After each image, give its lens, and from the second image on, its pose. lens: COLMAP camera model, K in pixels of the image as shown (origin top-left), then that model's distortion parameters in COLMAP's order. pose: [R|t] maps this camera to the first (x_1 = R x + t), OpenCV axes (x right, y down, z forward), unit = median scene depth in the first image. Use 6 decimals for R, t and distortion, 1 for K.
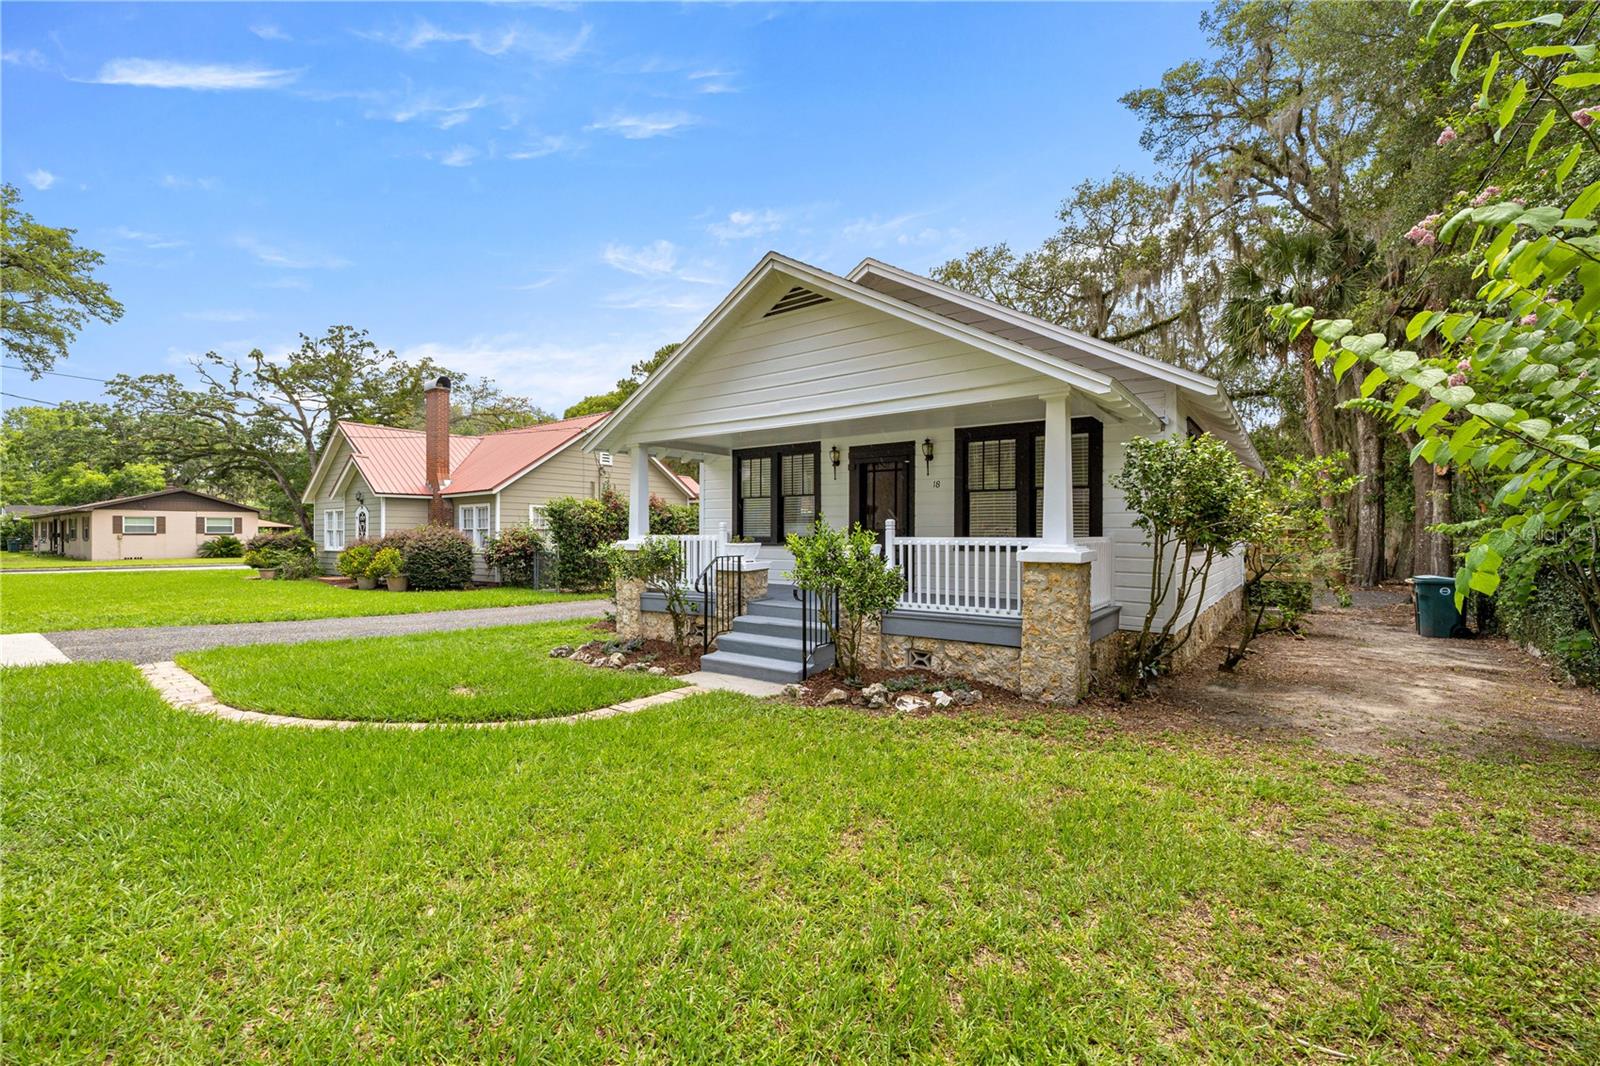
lens RADIAL K [[678.0, 0, 800.0], [0, 678.0, 533.0], [0, 0, 1]] dist [-0.010894, -0.000003]
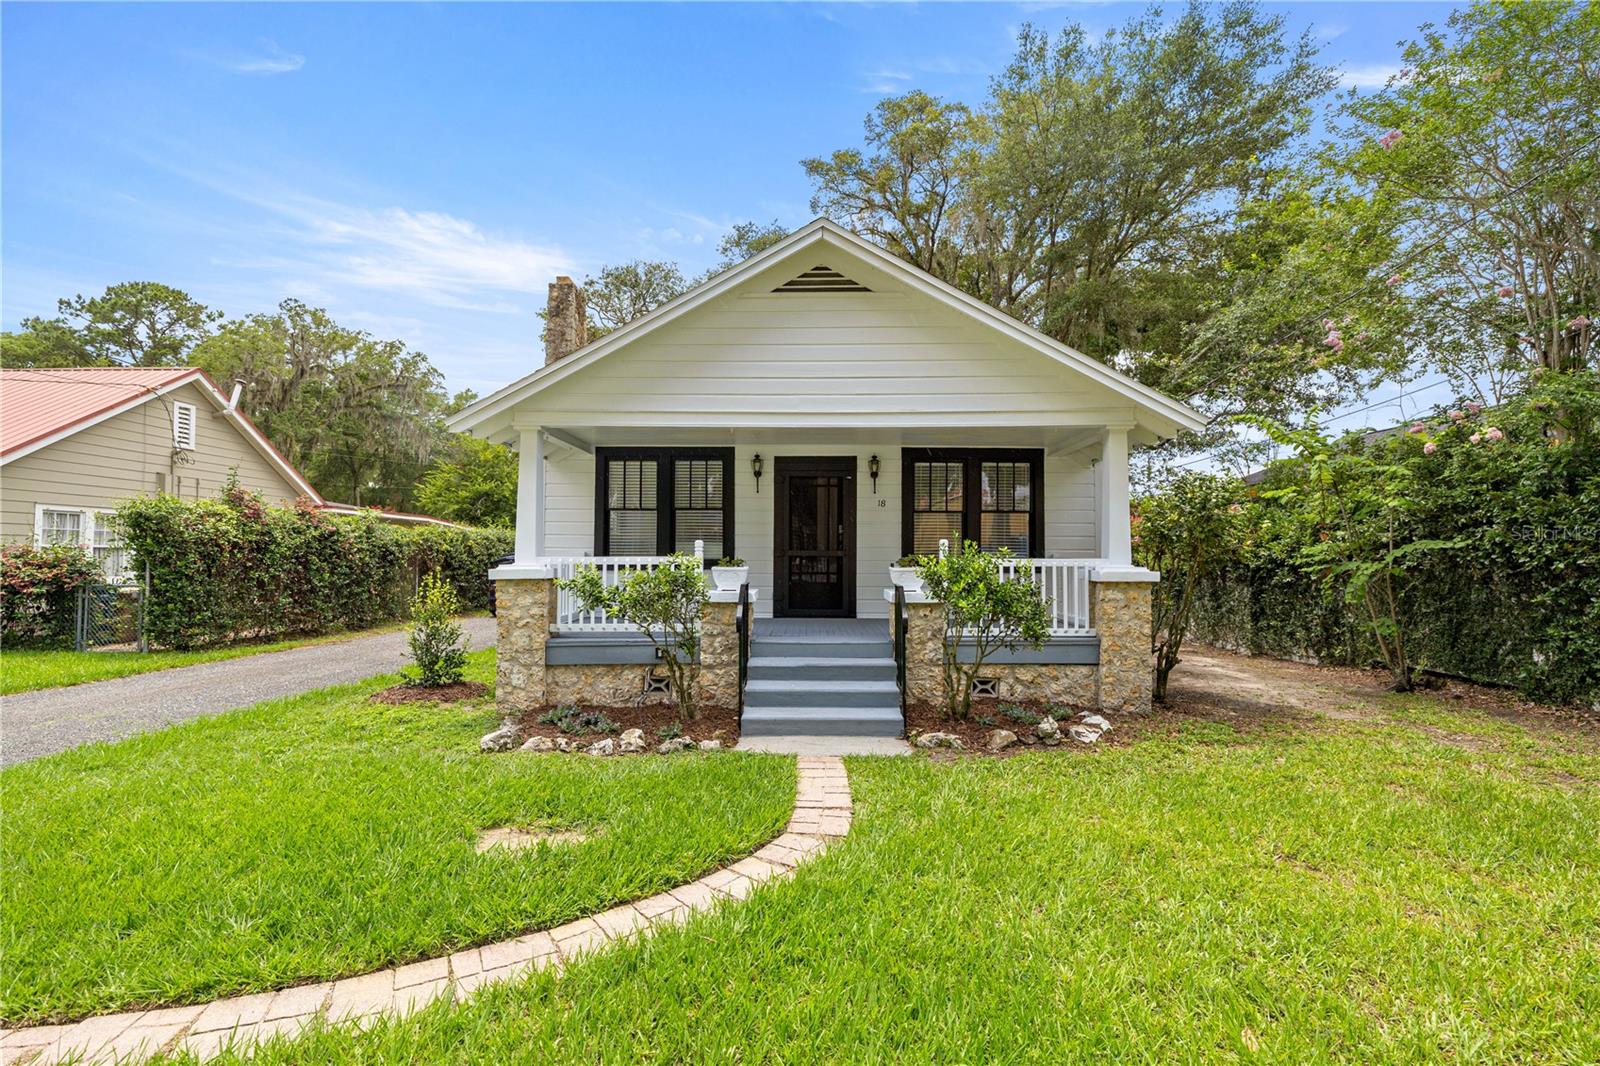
lens RADIAL K [[689.7, 0, 802.9], [0, 689.7, 526.3], [0, 0, 1]] dist [0.002290, 0.000145]
pose [[0.804732, 0.024445, 0.593134, -0.439941], [-0.000697, 0.999190, -0.040234, -0.000049], [-0.593638, 0.031964, 0.804097, 0.265399]]
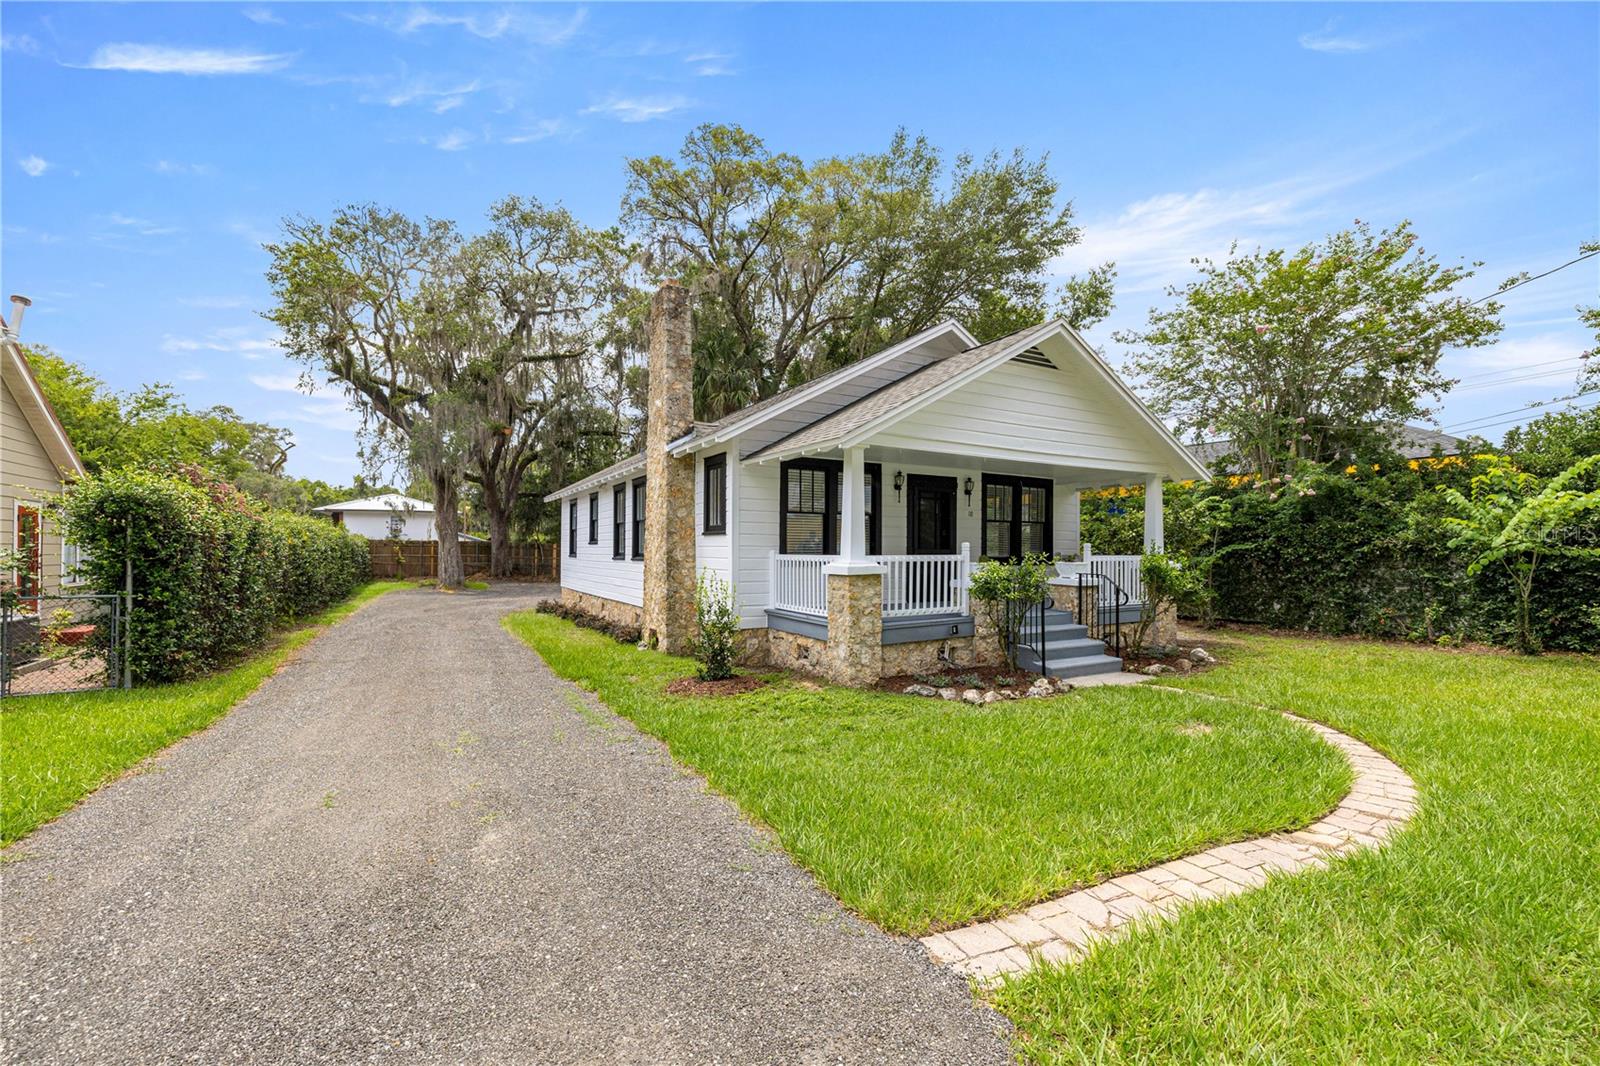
lens RADIAL K [[678.0, 0, 800.0], [0, 678.0, 533.0], [0, 0, 1]] dist [-0.010894, -0.000003]
pose [[0.391837, 0.023085, 0.919745, -1.031092], [-0.004723, 0.999722, -0.023080, -0.004768], [-0.920022, 0.004700, 0.391837, 0.750375]]
